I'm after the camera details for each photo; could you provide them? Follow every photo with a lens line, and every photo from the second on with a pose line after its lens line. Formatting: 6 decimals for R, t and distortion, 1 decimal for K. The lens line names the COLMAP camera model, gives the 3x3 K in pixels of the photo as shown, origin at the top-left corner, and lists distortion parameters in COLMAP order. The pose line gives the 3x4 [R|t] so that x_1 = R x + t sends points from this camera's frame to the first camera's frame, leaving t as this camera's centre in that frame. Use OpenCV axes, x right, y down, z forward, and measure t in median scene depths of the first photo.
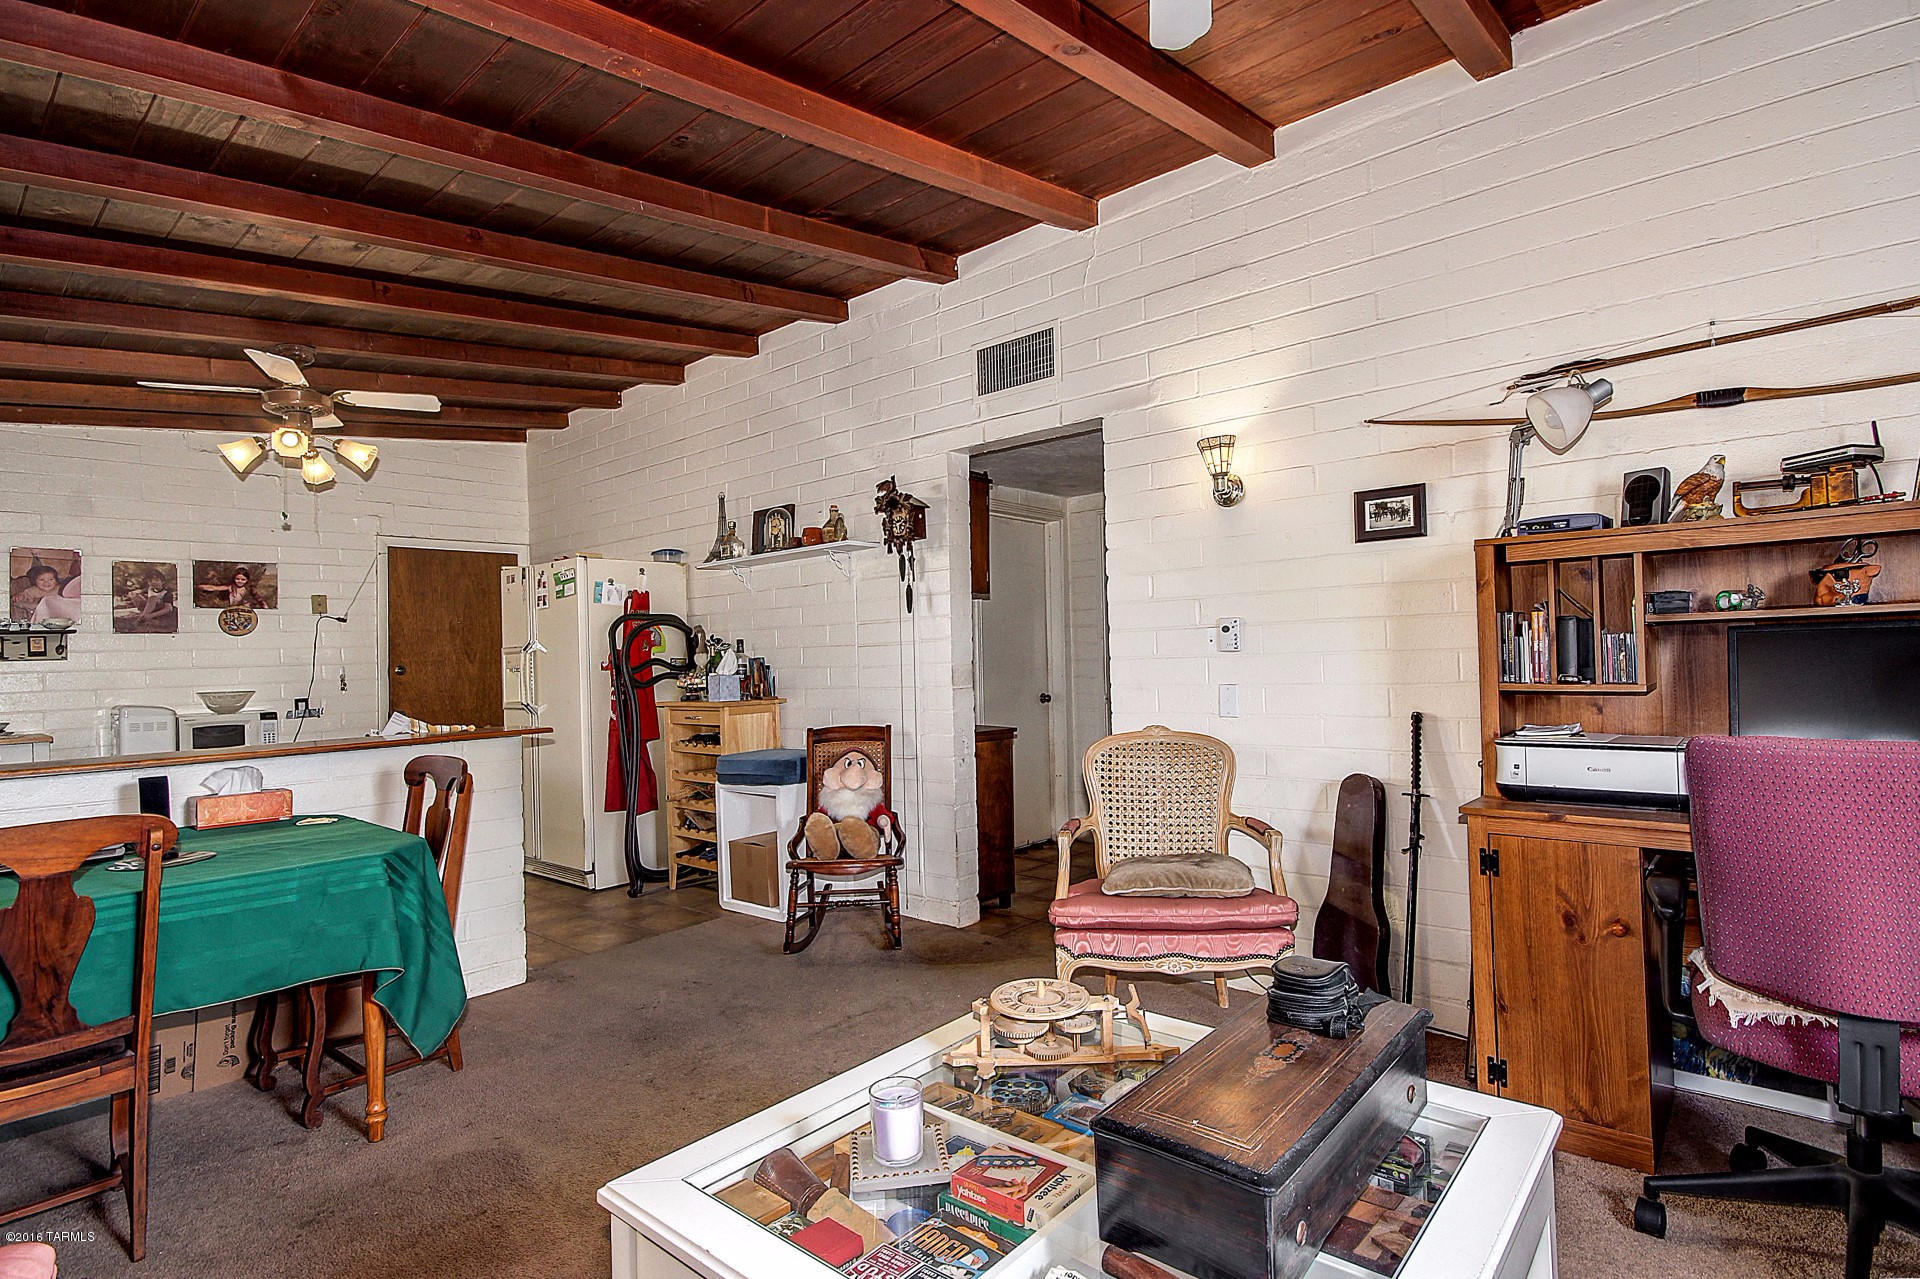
lens RADIAL K [[956.1, 0, 960.0], [0, 956.1, 639.5], [0, 0, 1]] dist [0.011278, -0.000104]
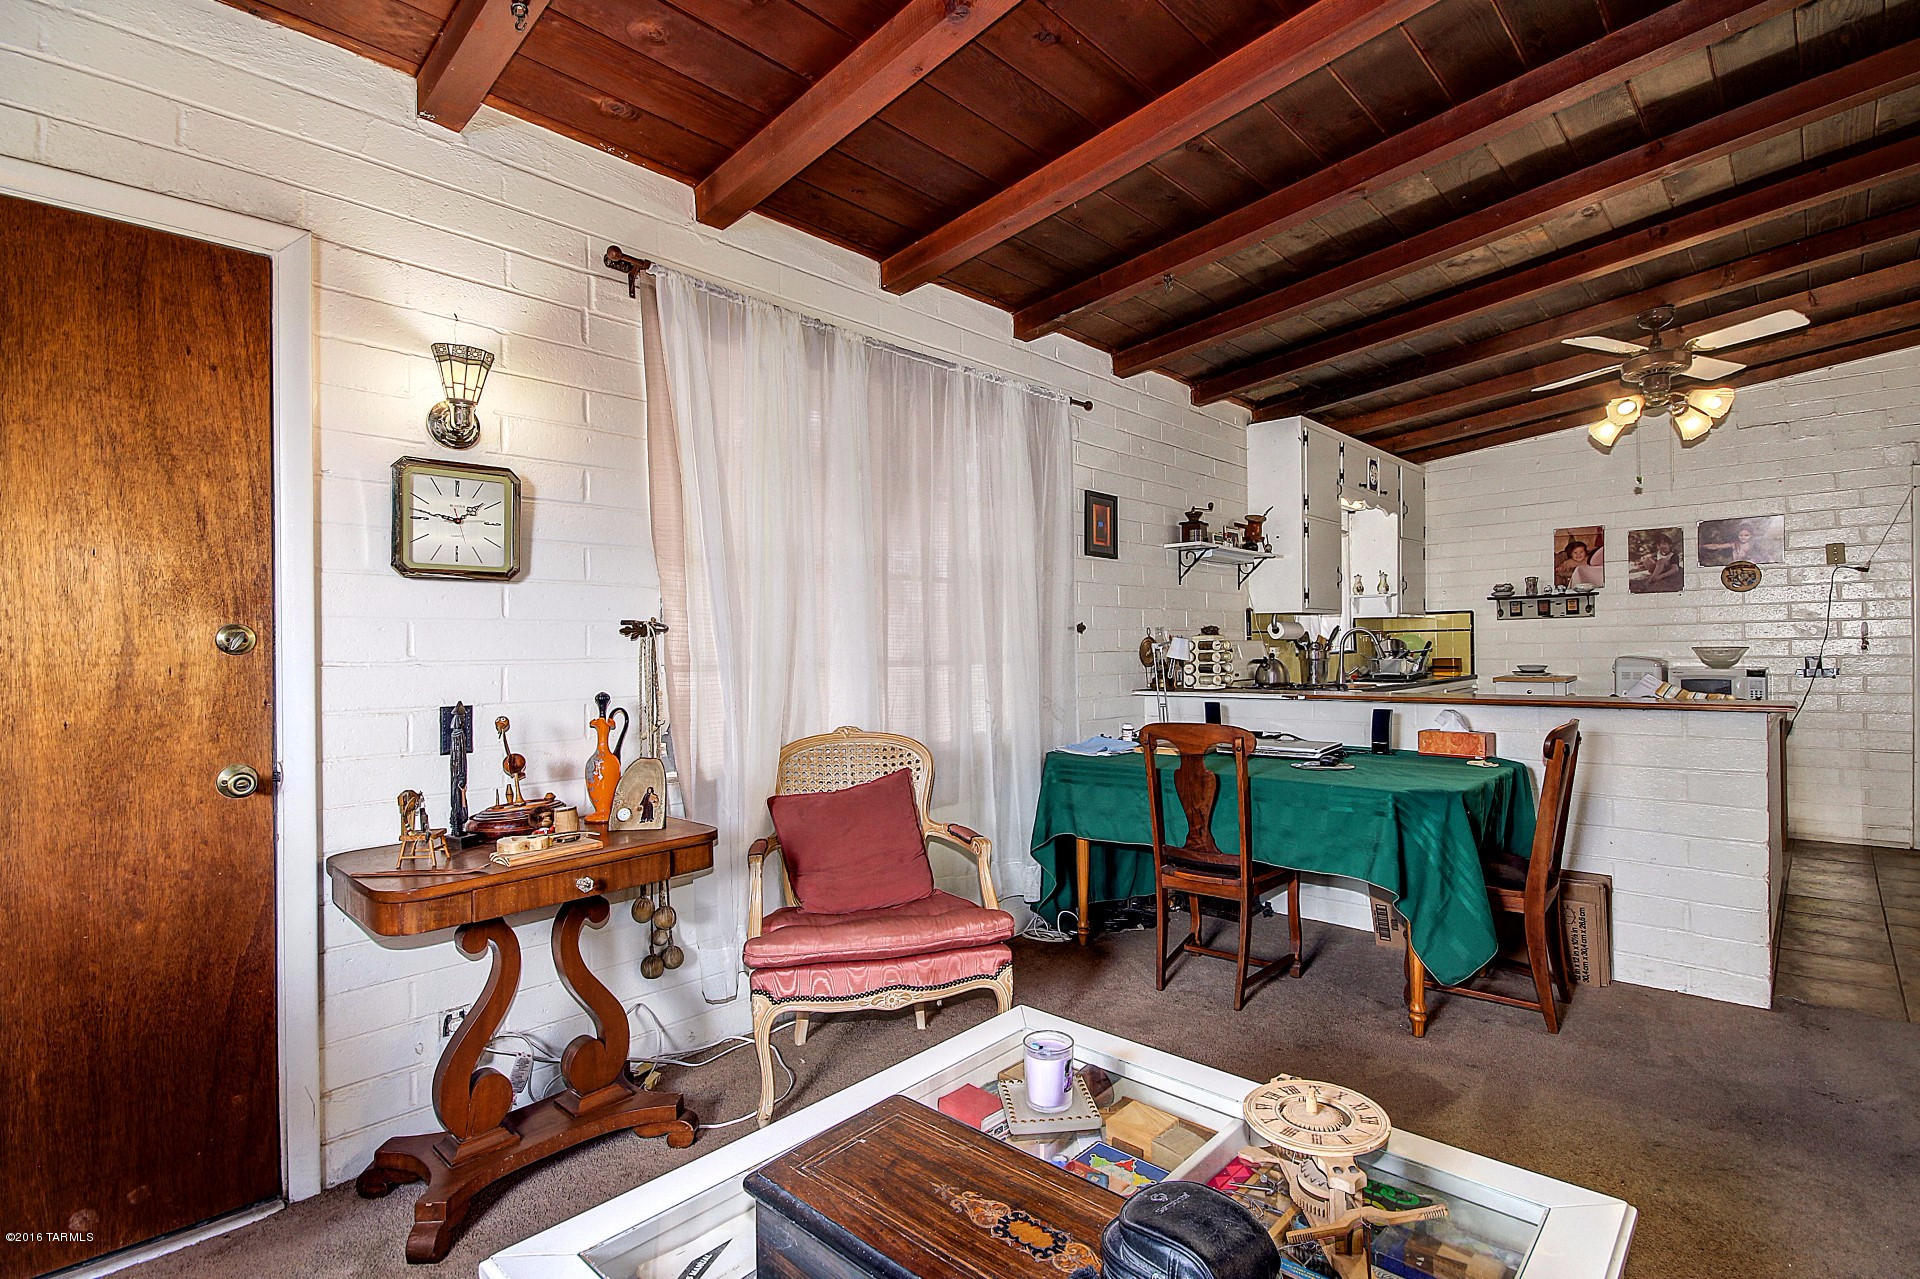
lens RADIAL K [[902.7, 0, 960.0], [0, 902.7, 639.5], [0, 0, 1]] dist [-0.002668, -0.000786]
pose [[-0.032826, 0.024036, -0.999172, 0.239346], [0.031529, 0.999238, 0.023002, -0.001723], [0.998964, -0.030747, -0.033558, 0.238822]]
